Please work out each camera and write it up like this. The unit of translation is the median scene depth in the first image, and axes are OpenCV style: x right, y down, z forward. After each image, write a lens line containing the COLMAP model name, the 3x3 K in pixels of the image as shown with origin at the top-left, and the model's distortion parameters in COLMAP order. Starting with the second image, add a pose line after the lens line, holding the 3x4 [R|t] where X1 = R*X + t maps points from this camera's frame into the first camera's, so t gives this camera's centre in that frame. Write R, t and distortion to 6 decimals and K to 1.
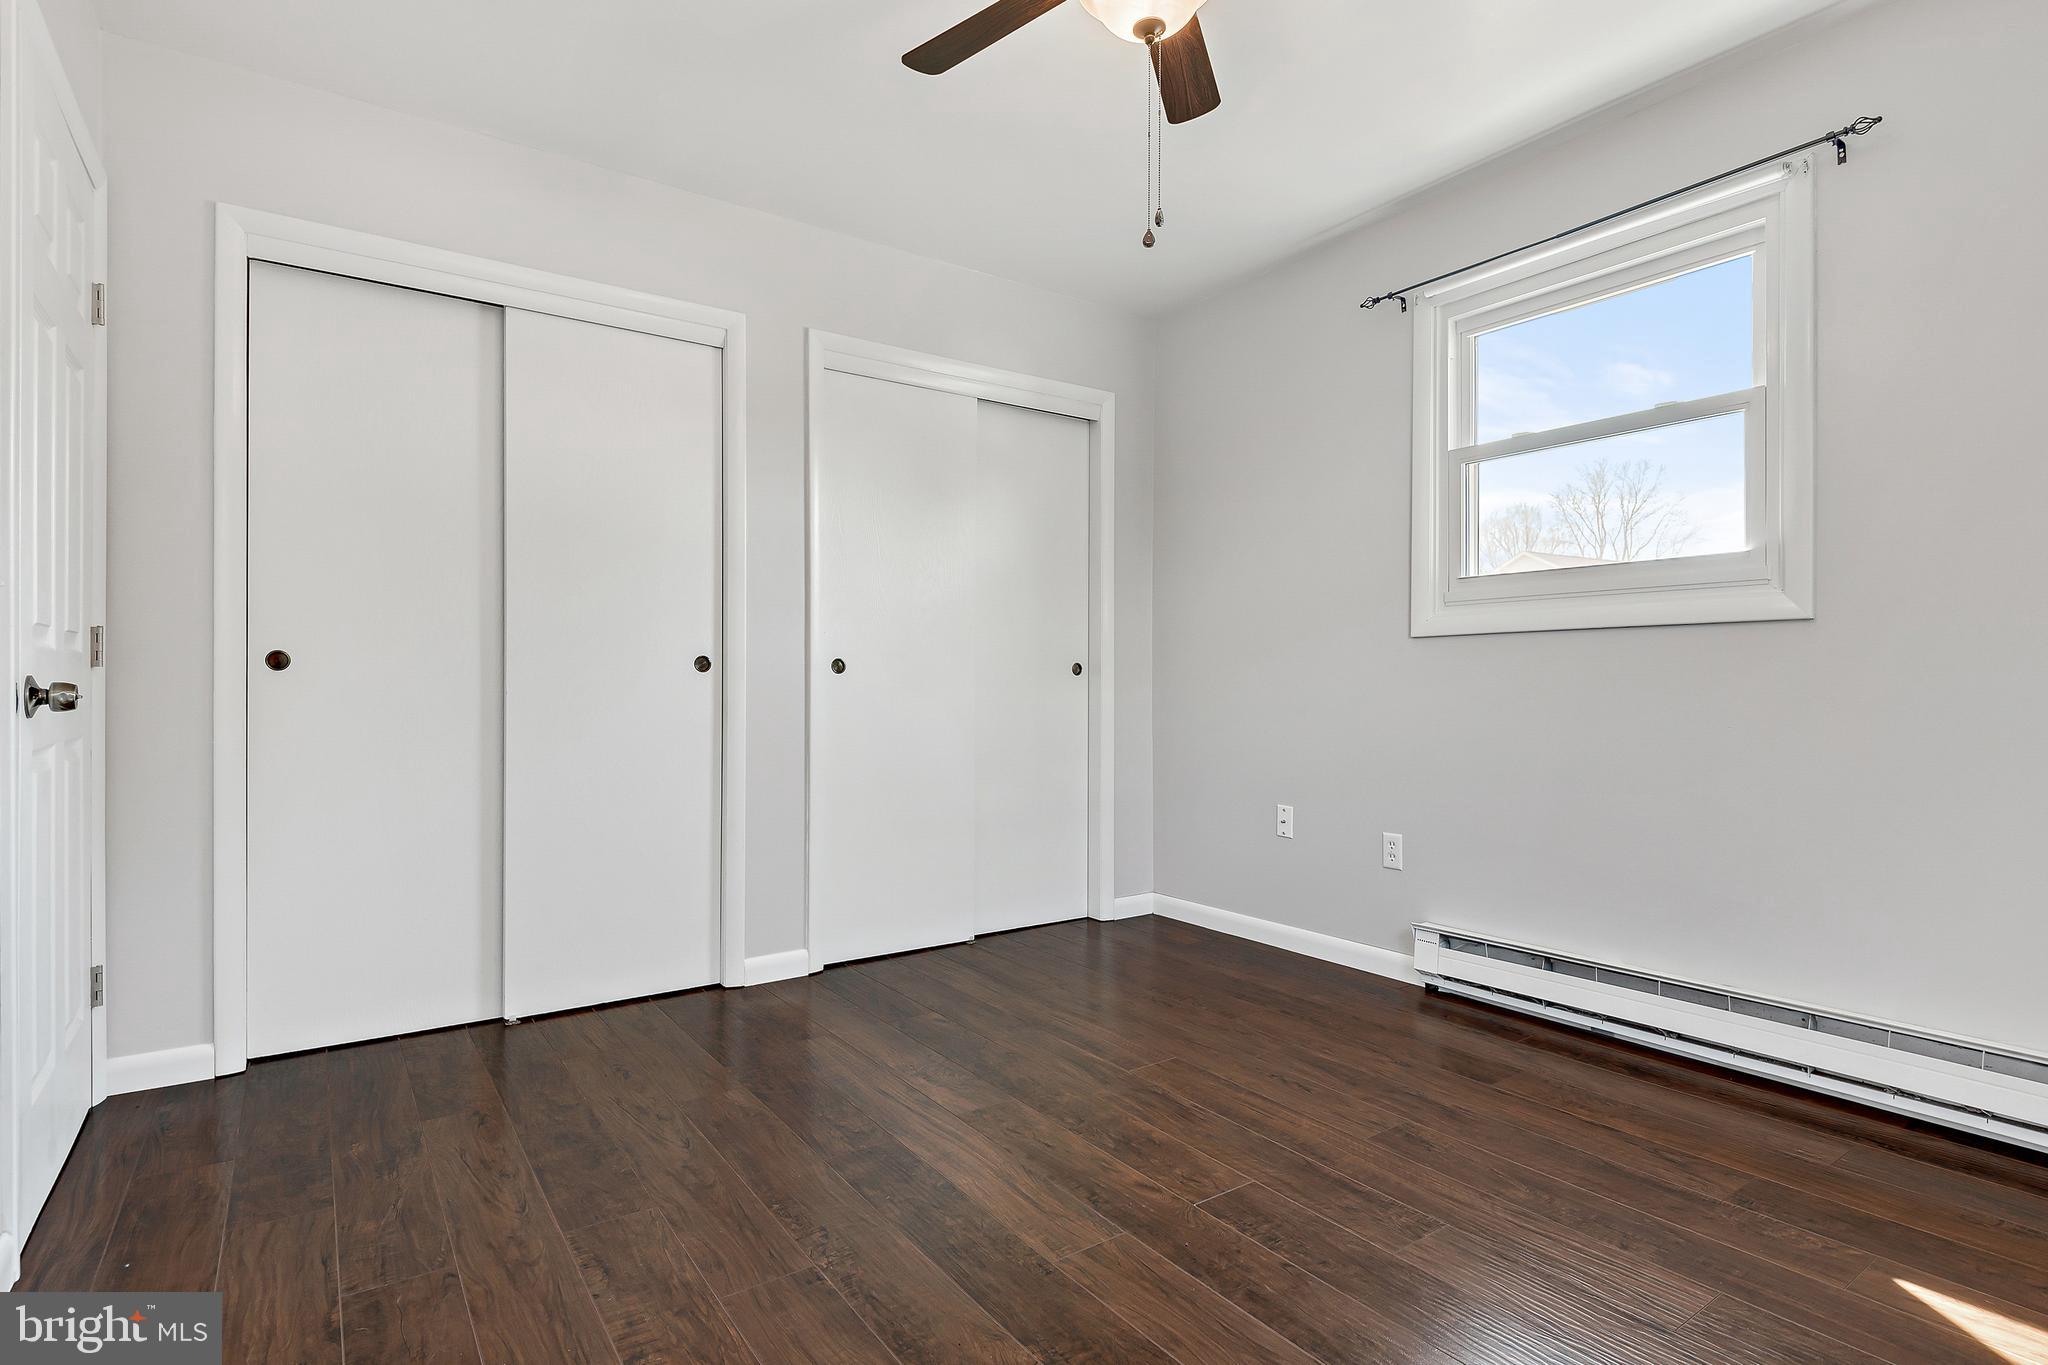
lens RADIAL K [[1054.9, 0, 1013.1], [0, 1054.9, 690.0], [0, 0, 1]] dist [0.038227, -0.034028]
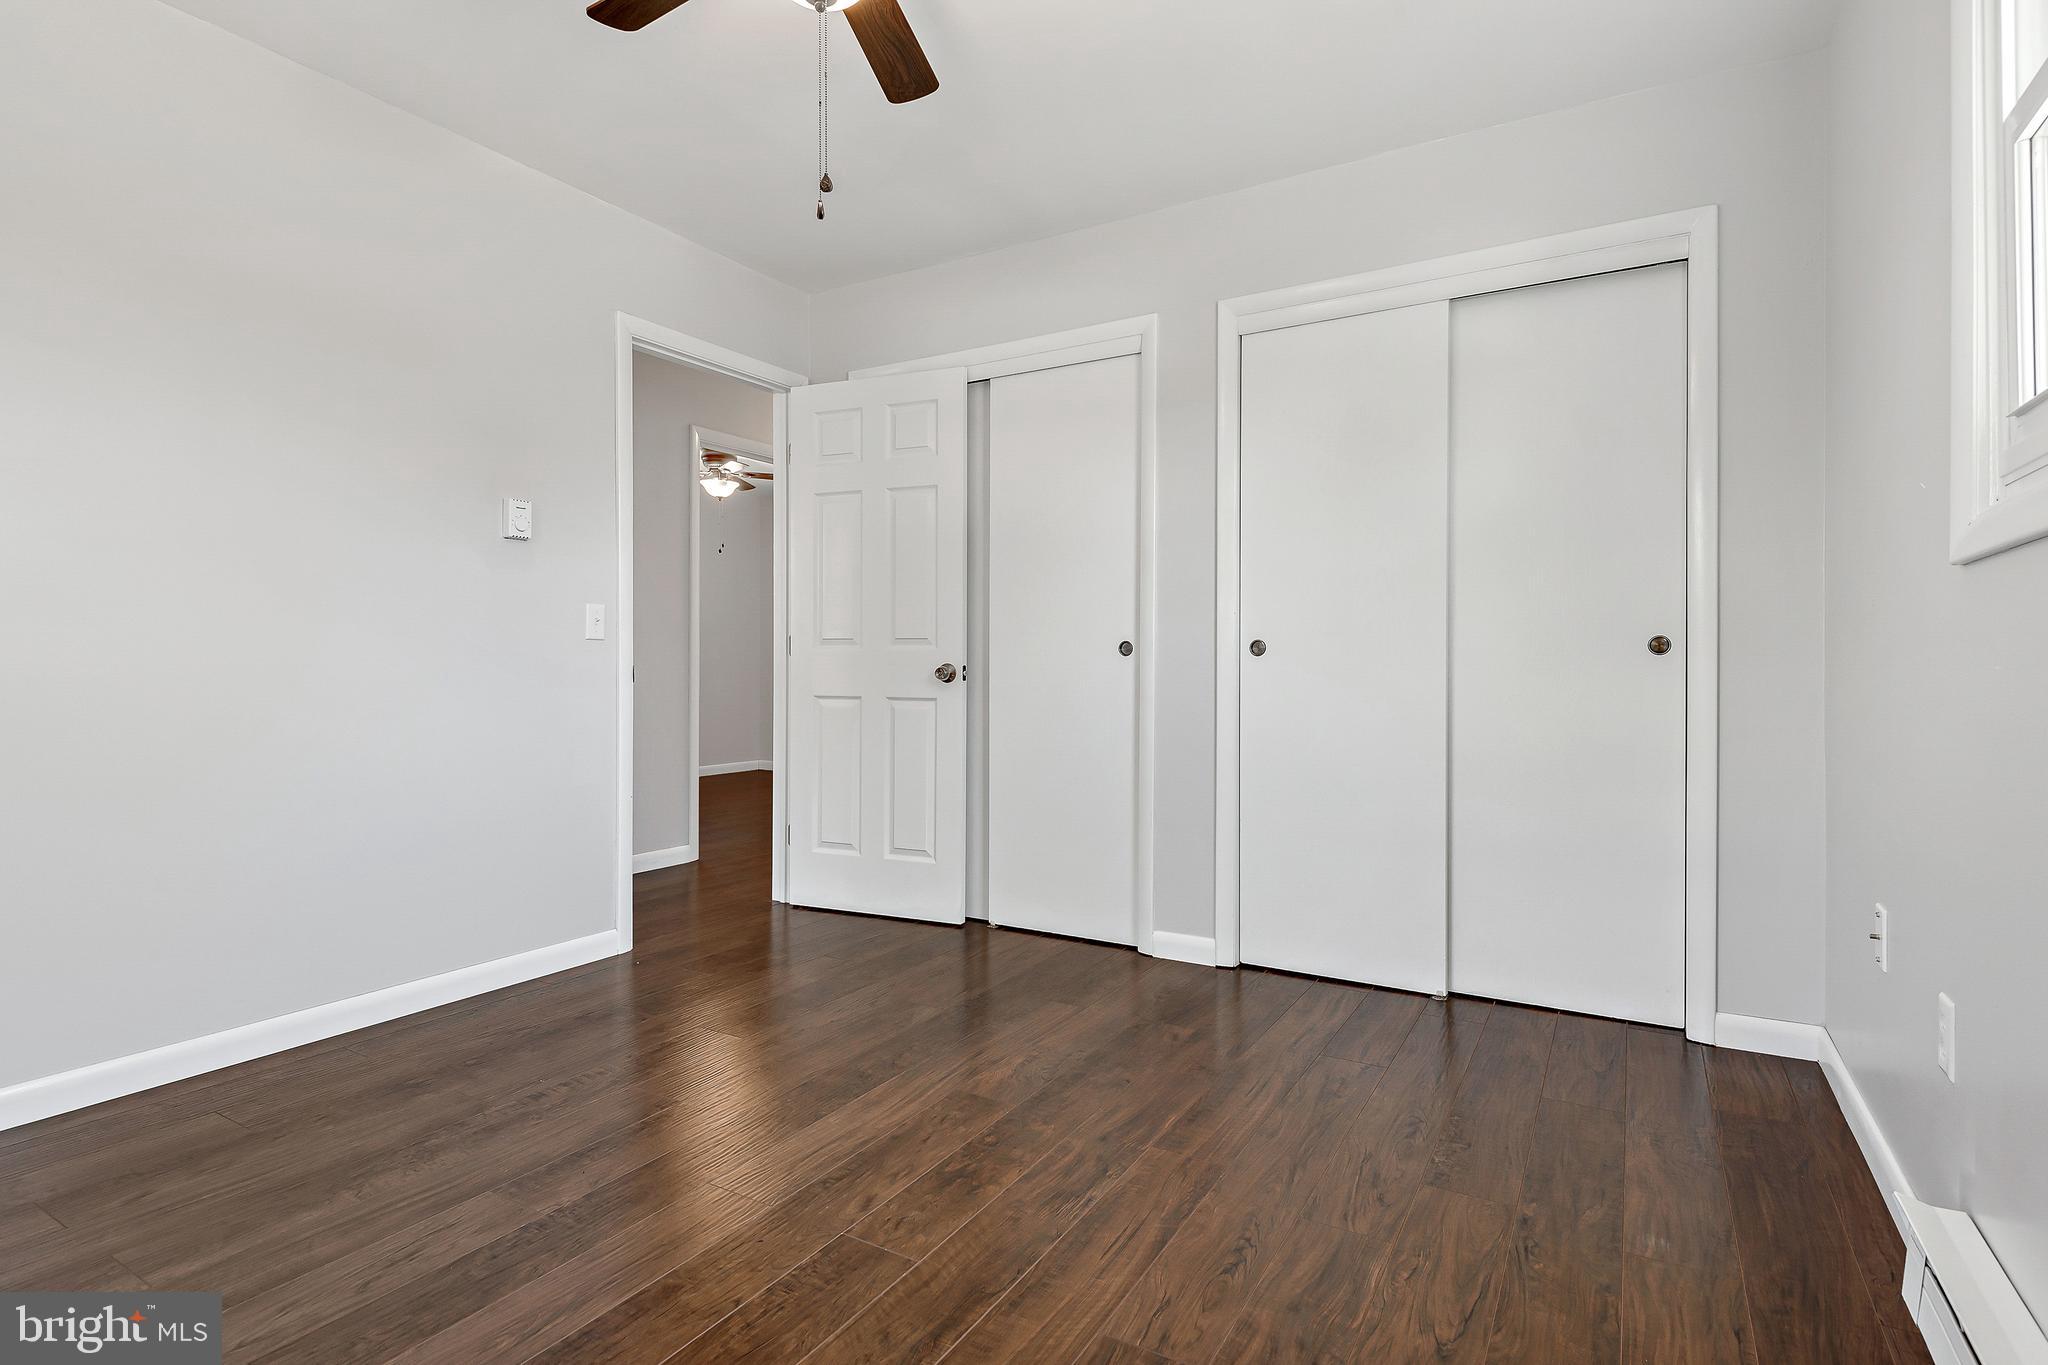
lens RADIAL K [[1010.7, 0, 959.3], [0, 1010.7, 672.5], [0, 0, 1]] dist [0.041981, -0.027336]
pose [[0.389905, 0.007664, -0.920823, 0.707197], [-0.006858, 0.999962, 0.005419, -0.005771], [0.920830, 0.004202, 0.389942, 0.515154]]
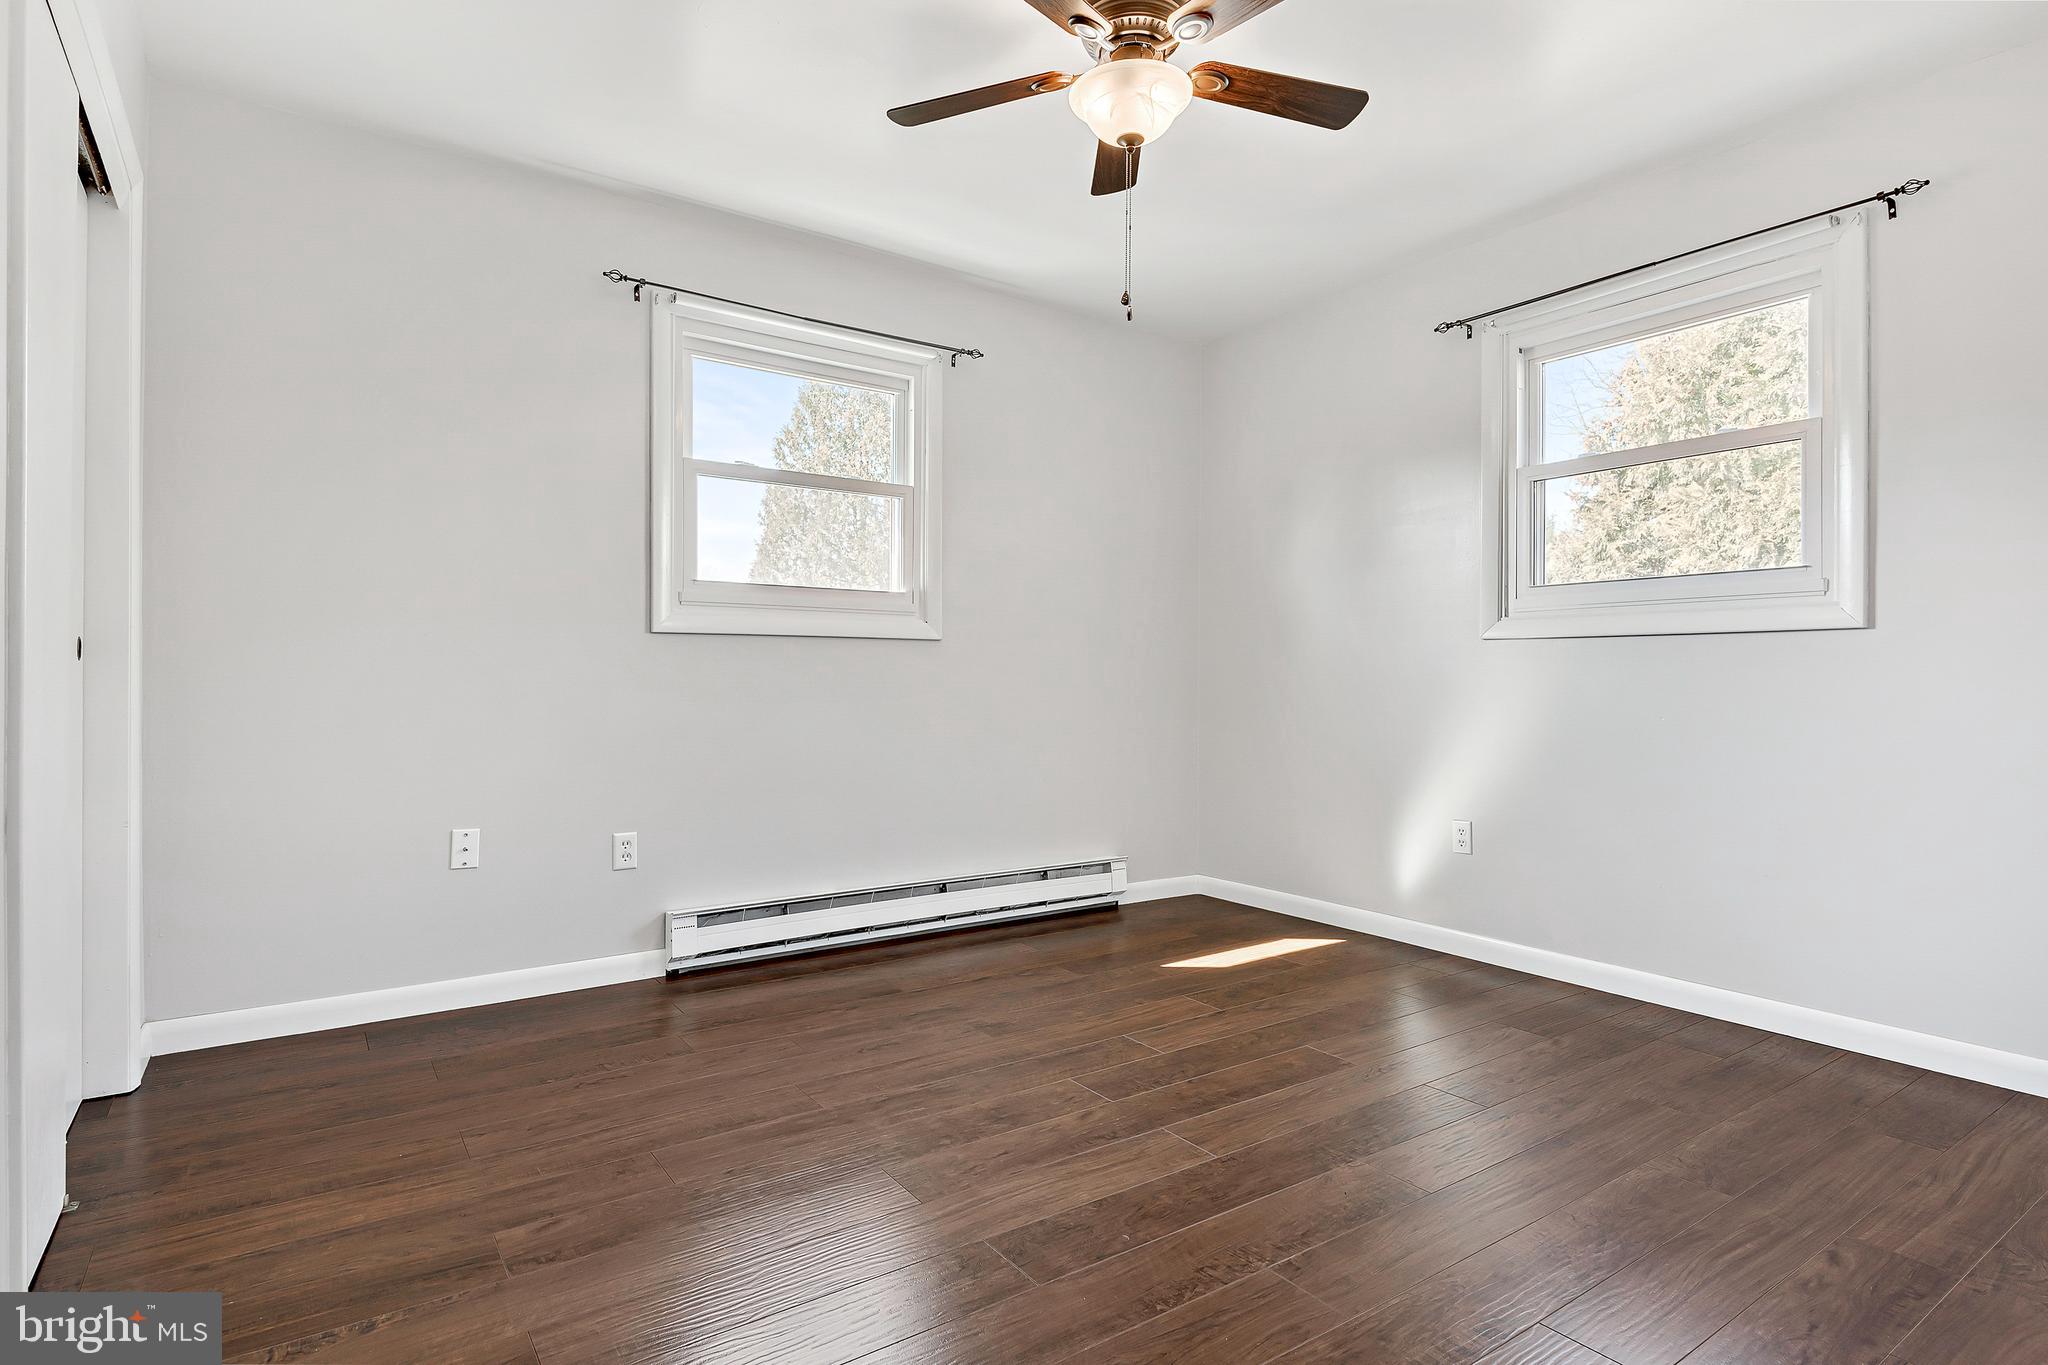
lens RADIAL K [[1054.9, 0, 1013.1], [0, 1054.9, 690.0], [0, 0, 1]] dist [0.038227, -0.034028]
pose [[-0.022650, -0.007499, 0.999715, -0.731675], [0.000376, 0.999972, 0.007510, -0.002930], [-0.999743, 0.000546, -0.022647, 0.790360]]
